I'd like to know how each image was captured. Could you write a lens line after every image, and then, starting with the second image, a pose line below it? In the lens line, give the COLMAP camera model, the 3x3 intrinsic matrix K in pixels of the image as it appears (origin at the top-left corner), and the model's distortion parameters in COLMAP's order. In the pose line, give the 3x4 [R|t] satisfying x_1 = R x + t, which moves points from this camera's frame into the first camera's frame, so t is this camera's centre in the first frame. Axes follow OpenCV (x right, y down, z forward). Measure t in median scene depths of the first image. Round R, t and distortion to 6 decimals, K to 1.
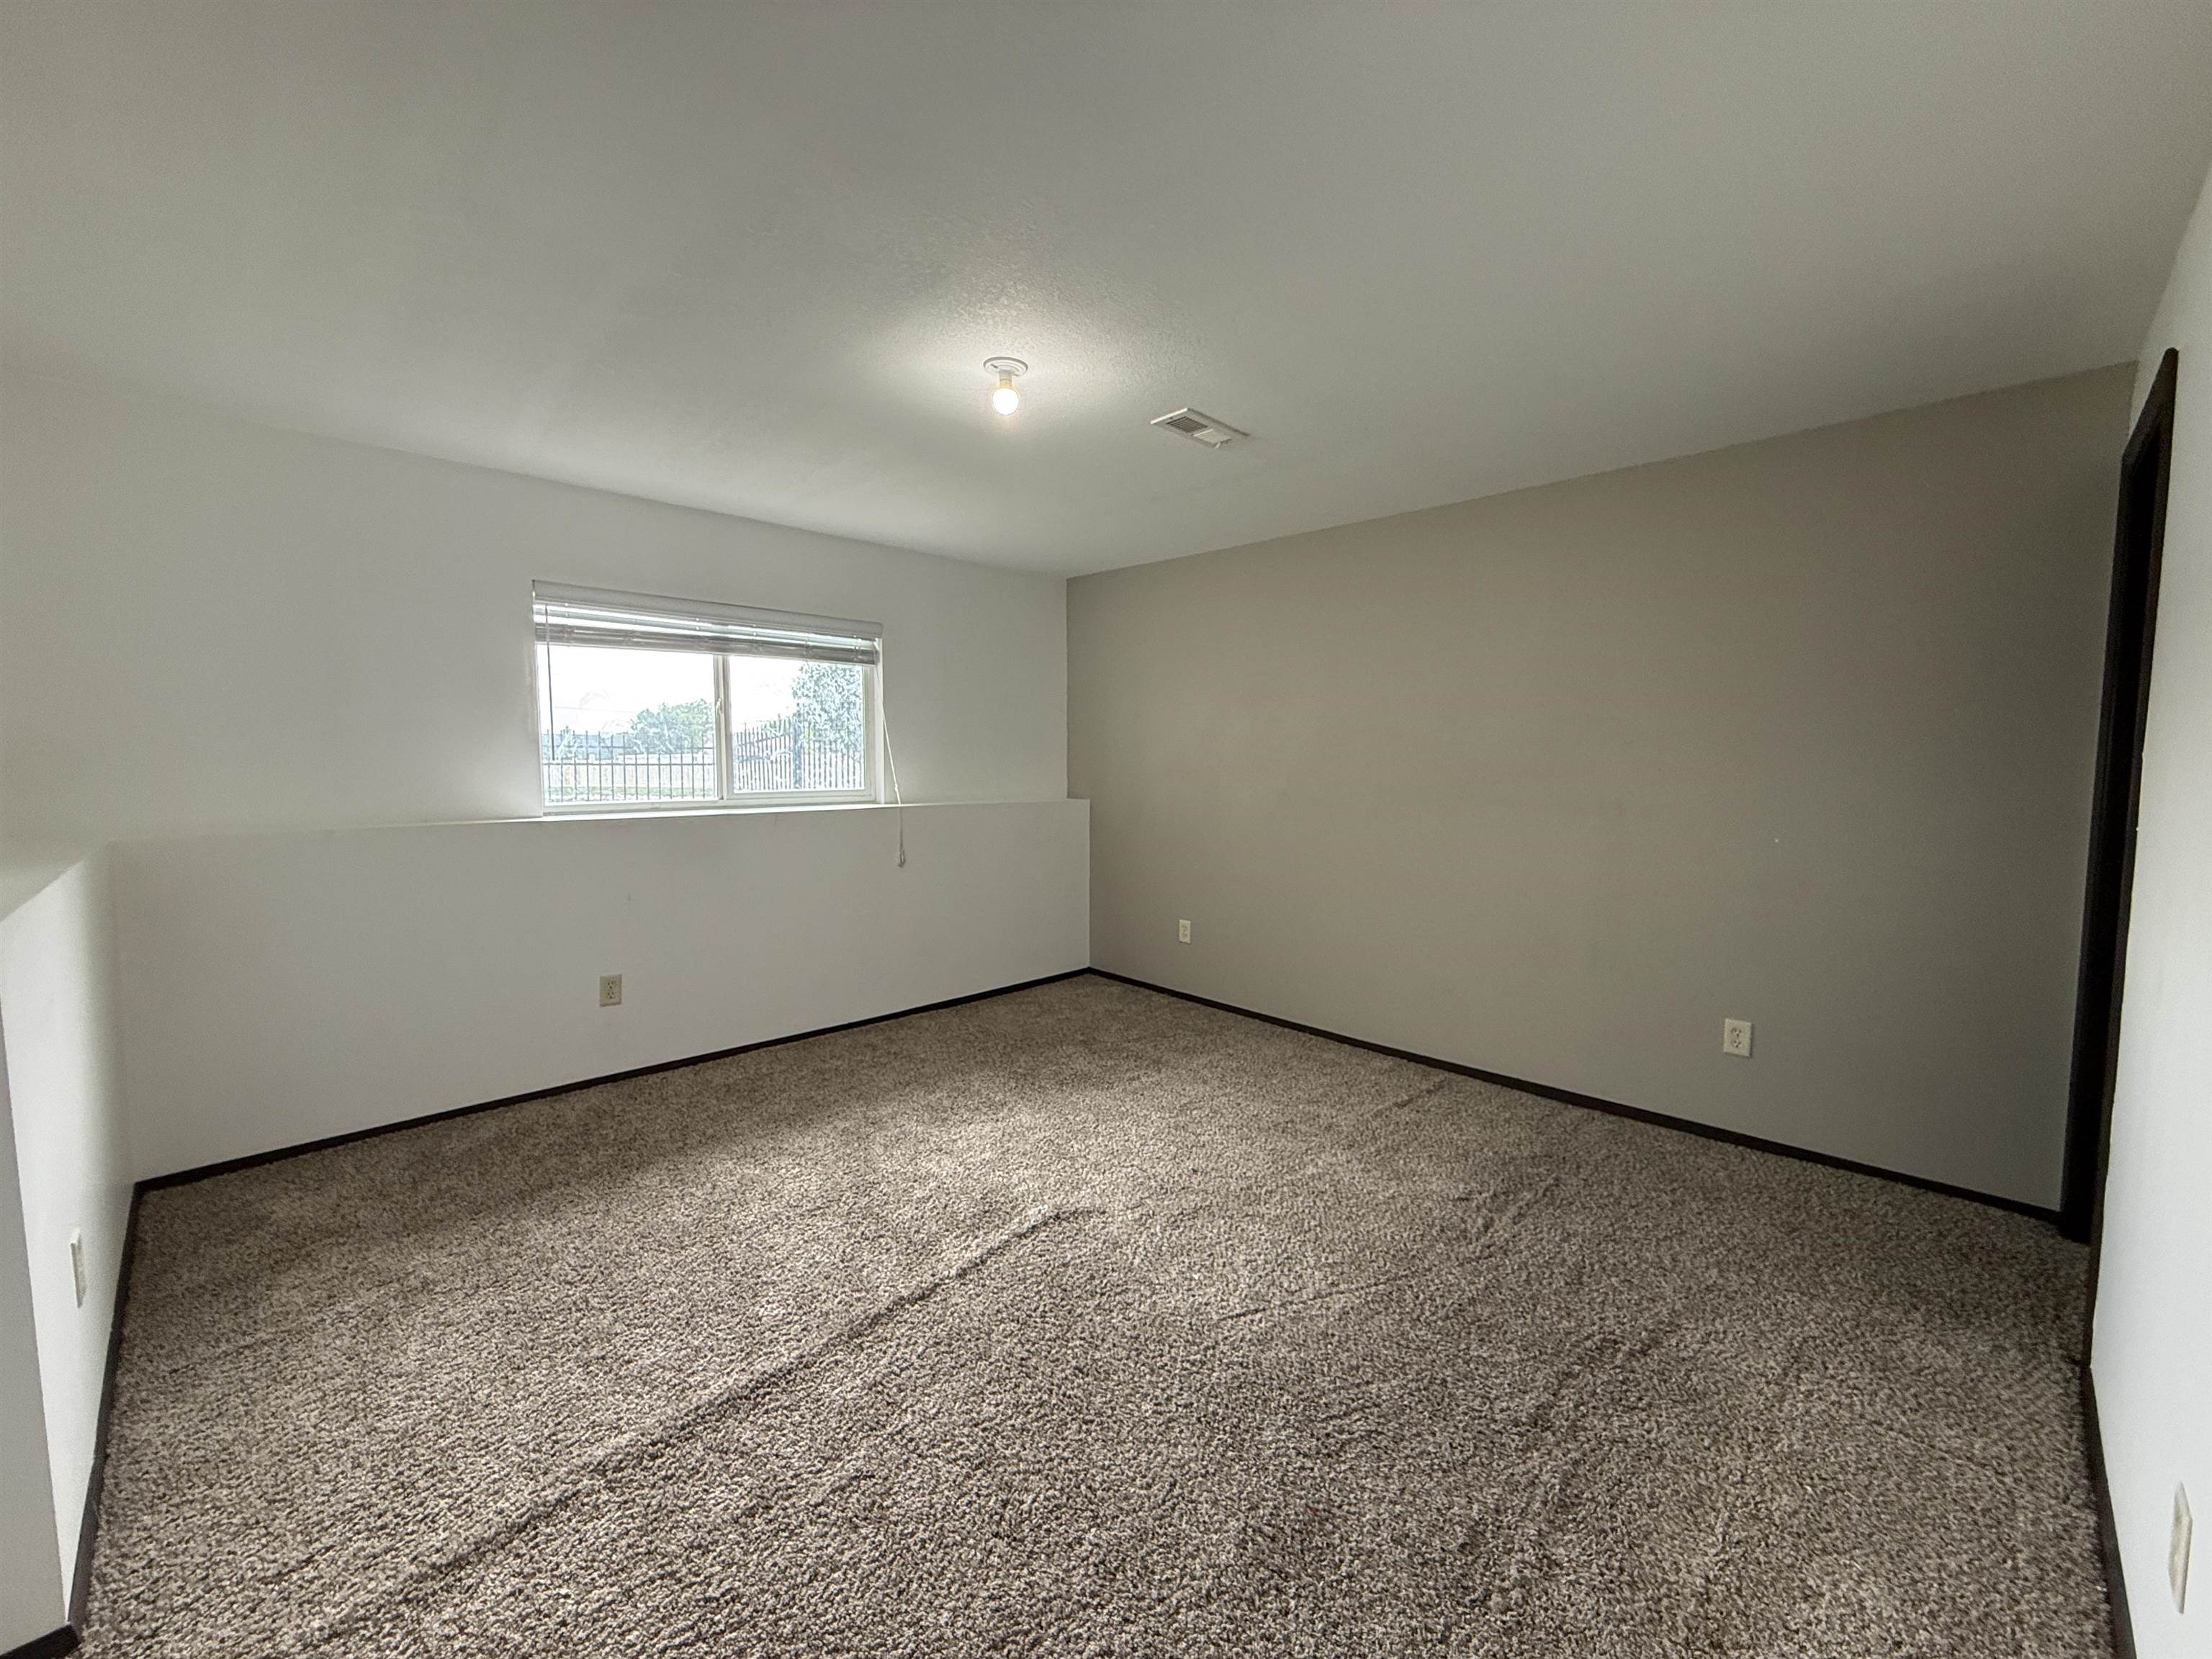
lens RADIAL K [[883.1, 0, 1096.1], [0, 883.1, 827.2], [0, 0, 1]] dist [-0.000617, 0.000088]
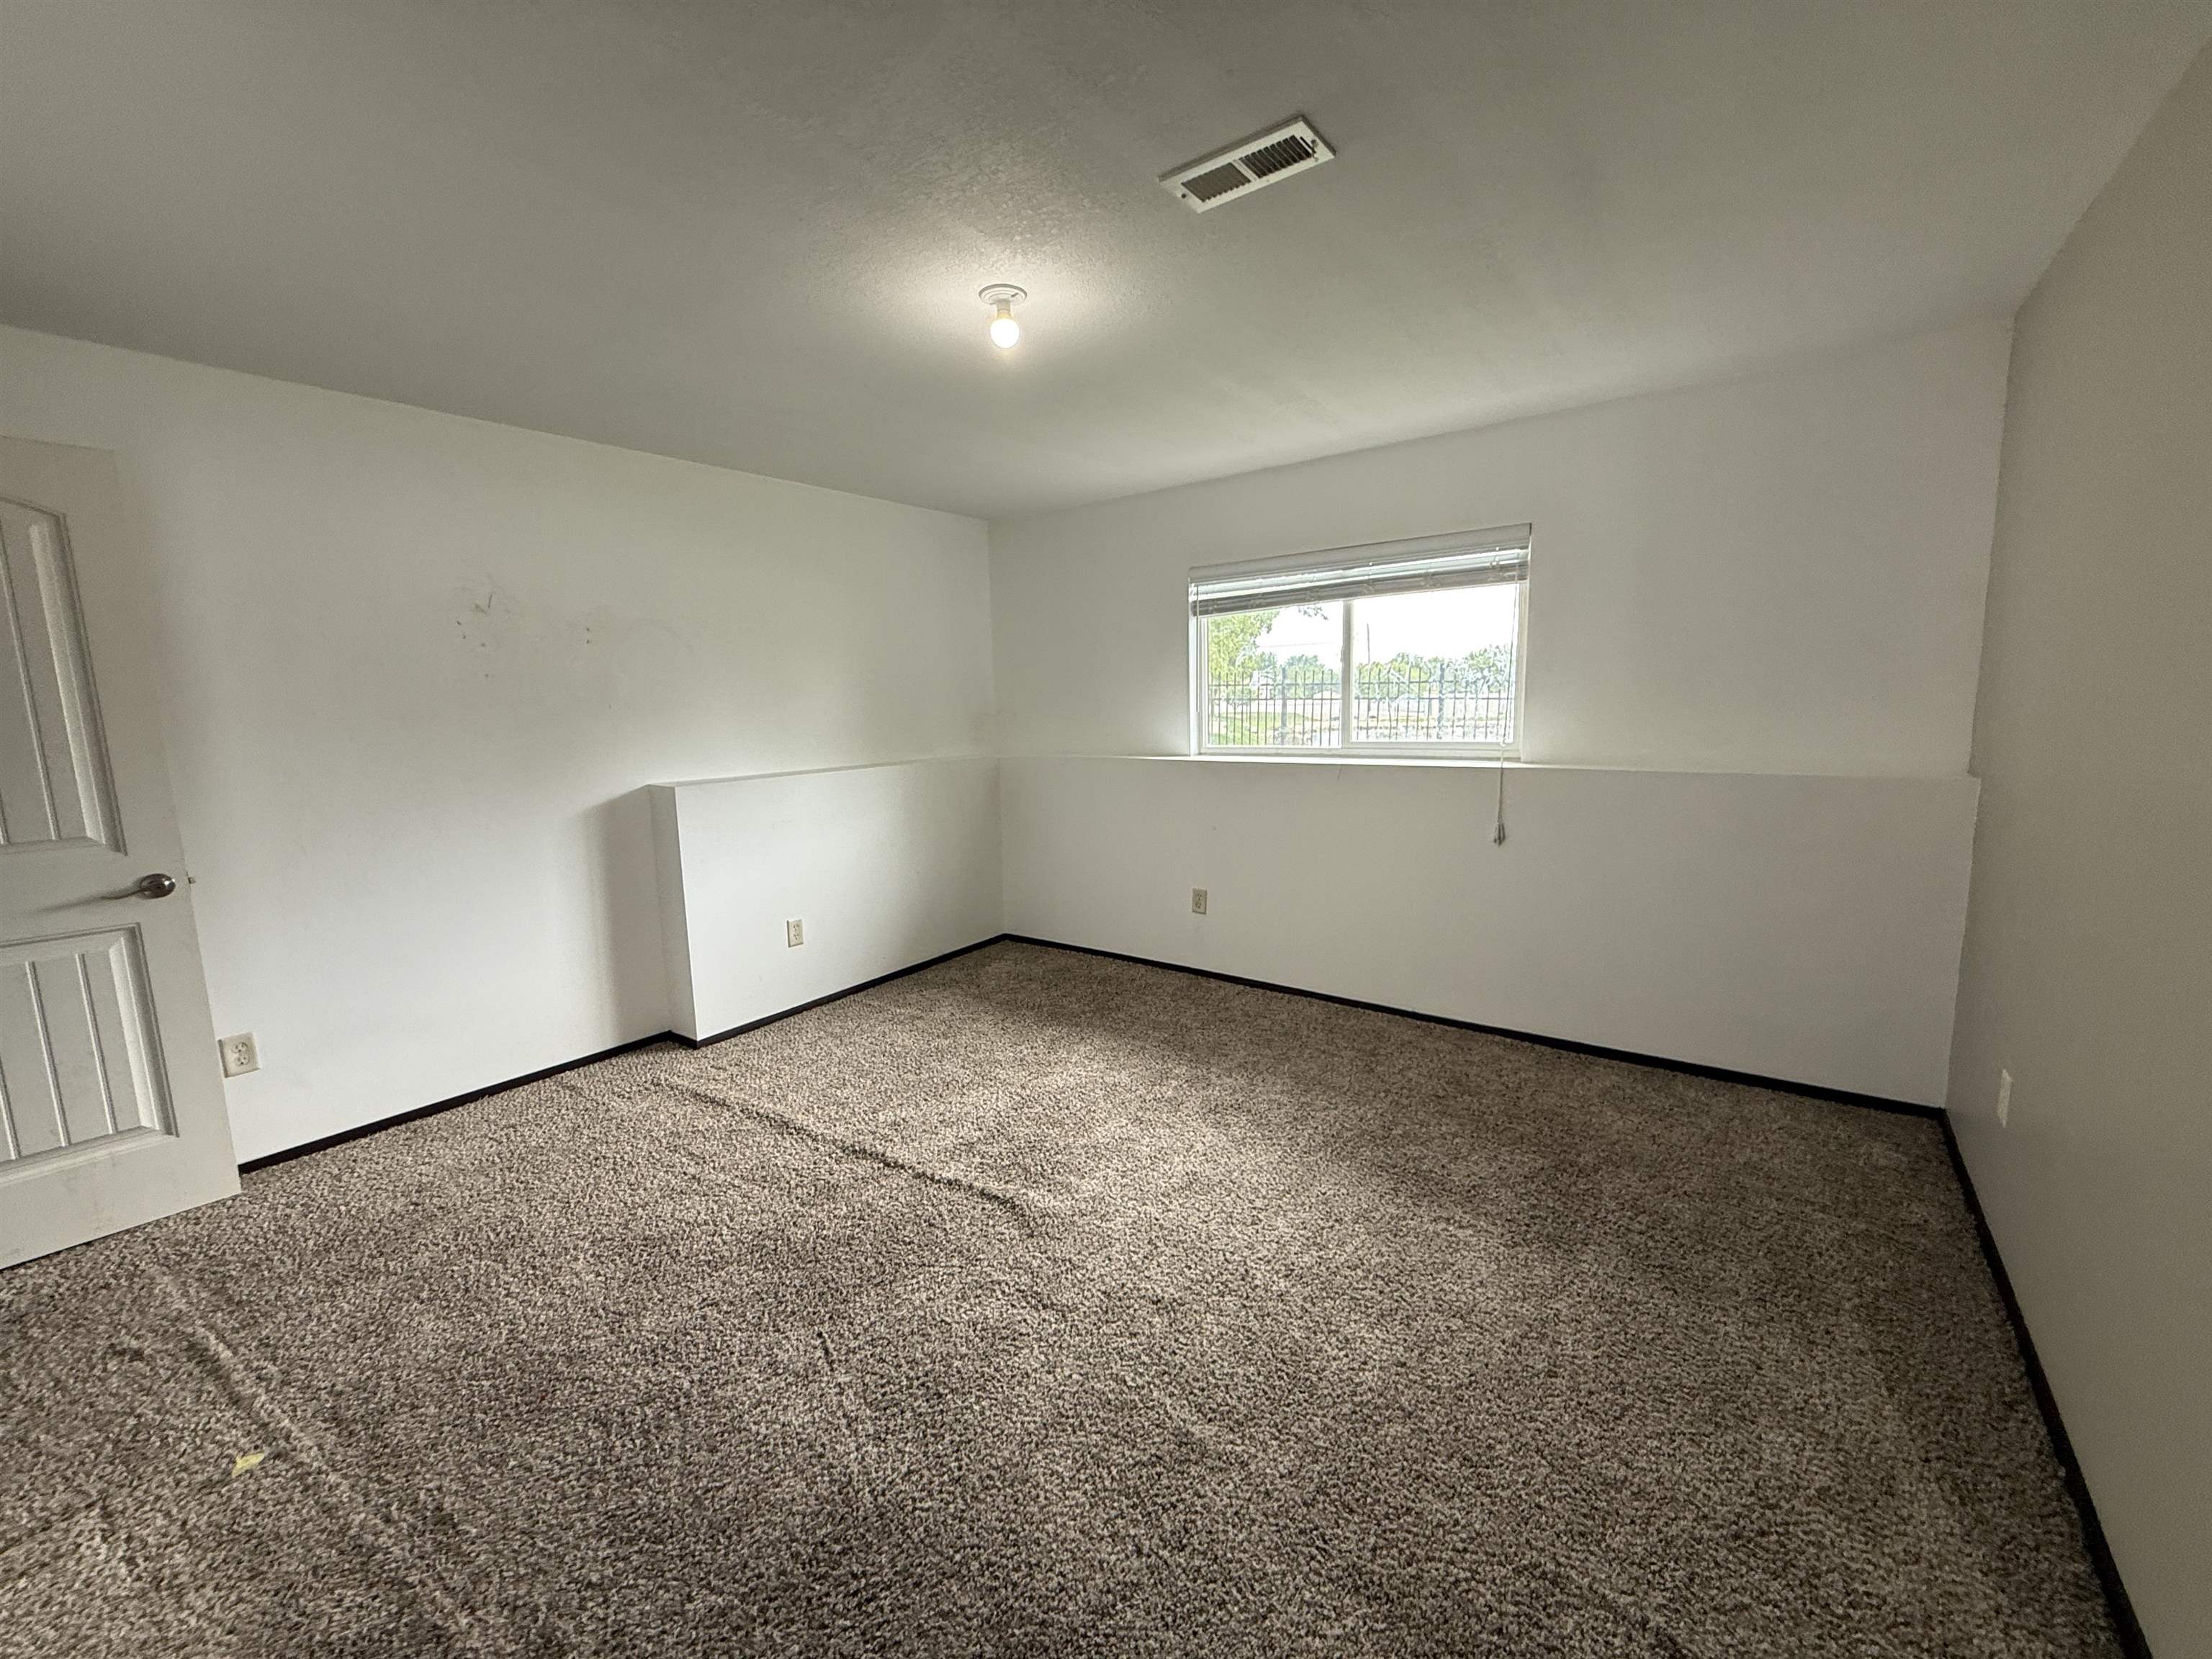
lens RADIAL K [[883.1, 0, 1096.1], [0, 883.1, 827.2], [0, 0, 1]] dist [-0.000617, 0.000088]
pose [[0.146012, 0.134847, -0.980049, 0.604543], [-0.050850, 0.990380, 0.128692, -0.065482], [0.987975, 0.031045, 0.151465, 0.662915]]
